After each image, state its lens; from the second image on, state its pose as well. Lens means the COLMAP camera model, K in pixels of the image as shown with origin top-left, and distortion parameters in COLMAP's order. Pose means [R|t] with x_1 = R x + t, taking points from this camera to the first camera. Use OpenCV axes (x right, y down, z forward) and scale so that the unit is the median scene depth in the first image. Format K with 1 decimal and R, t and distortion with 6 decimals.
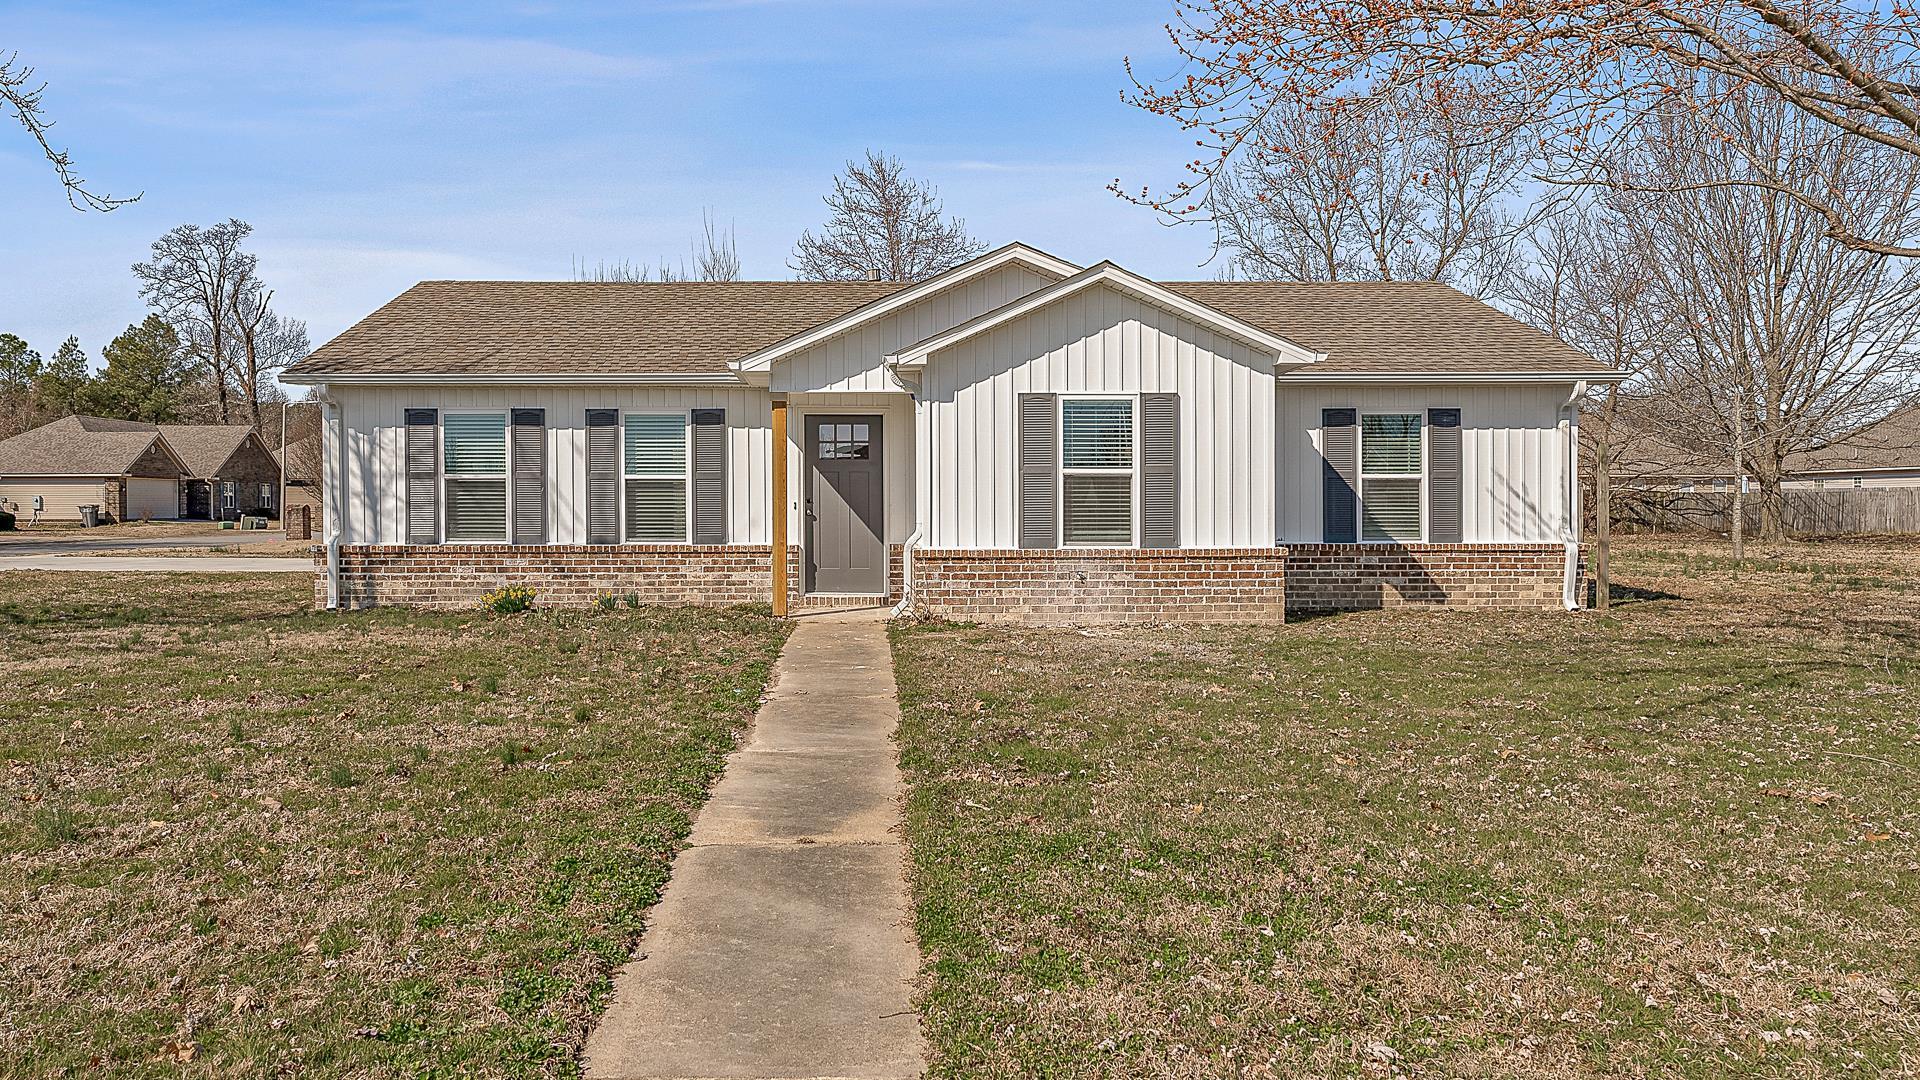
lens RADIAL K [[1248.0, 0, 959.6], [0, 1248.0, 534.3], [0, 0, 1]] dist [-0.000515, -0.000088]
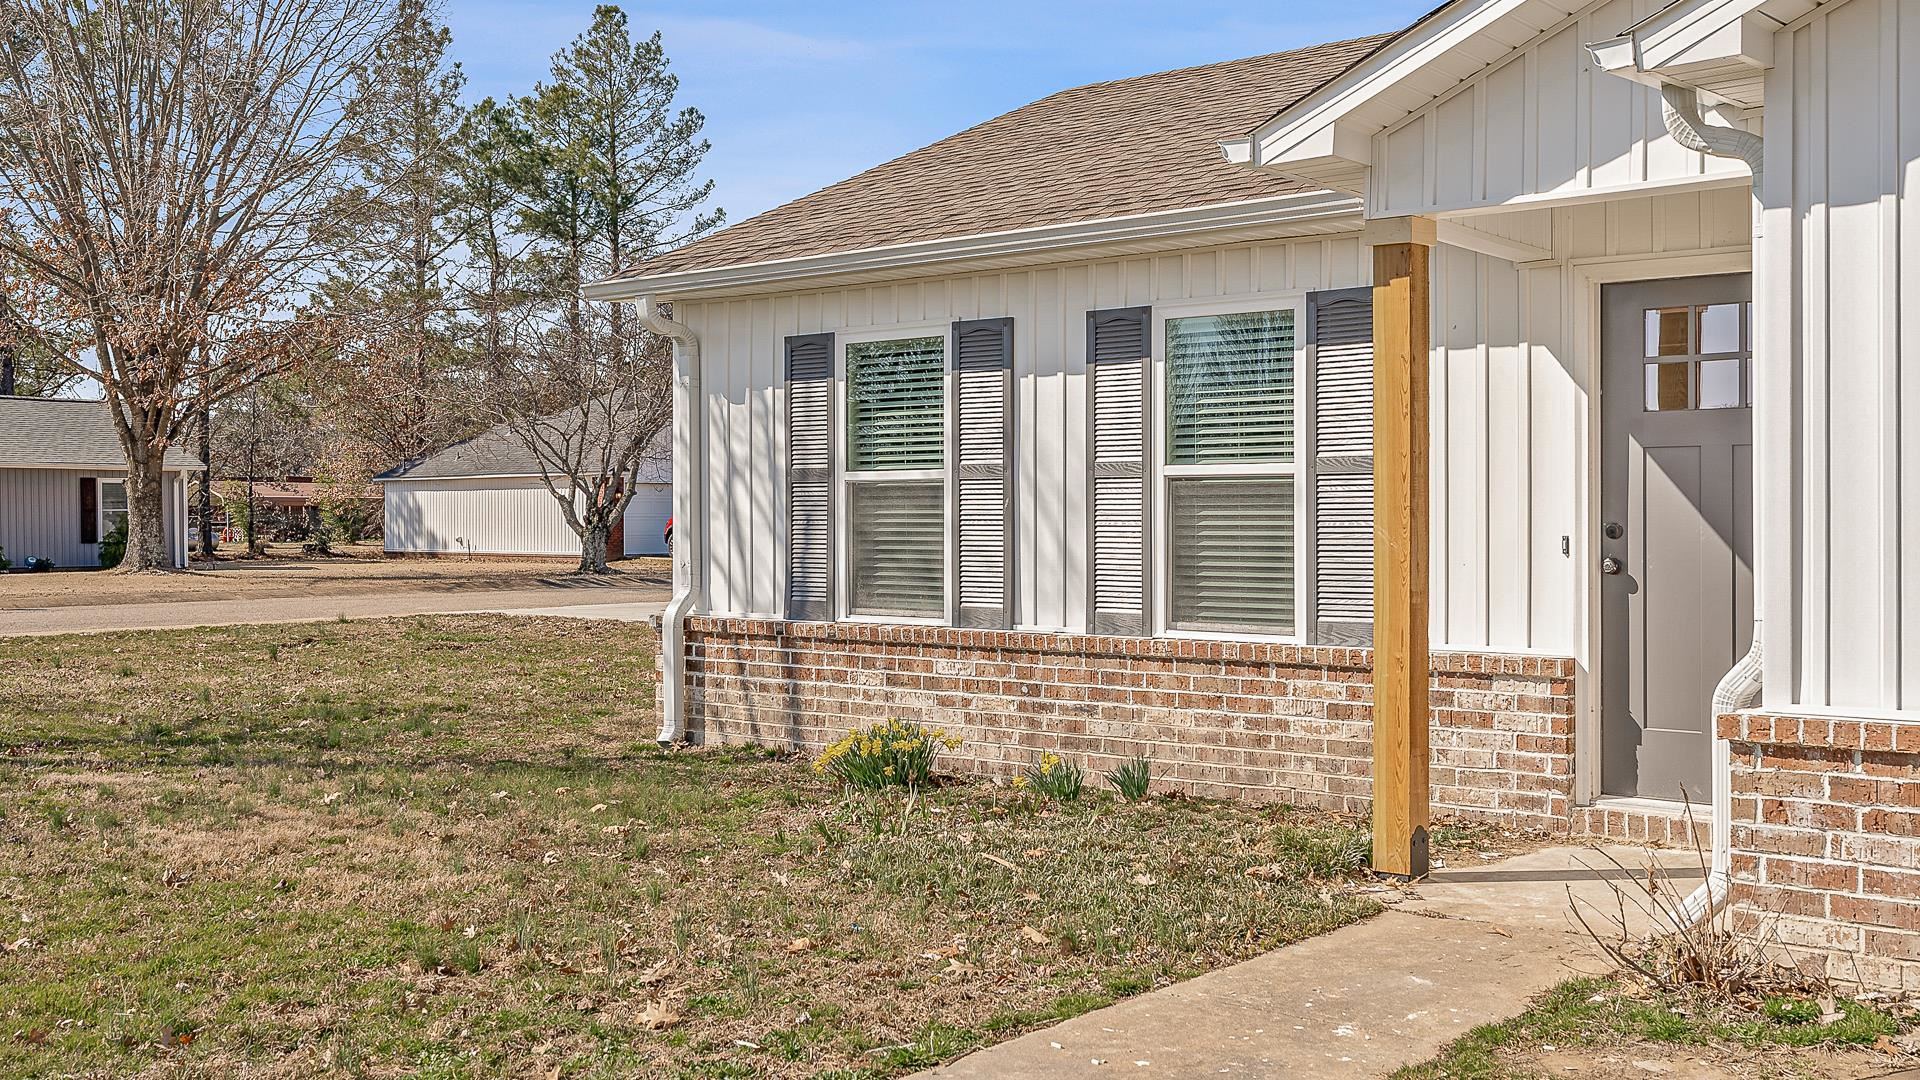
lens RADIAL K [[1957.3, 0, 960.2], [0, 1957.3, 539.2], [0, 0, 1]] dist [-0.020576, 0.000000]
pose [[0.697616, 0.007184, -0.716436, 0.146447], [-0.011538, 0.999933, -0.001208, -0.022629], [0.716379, 0.009109, 0.697652, 0.511380]]
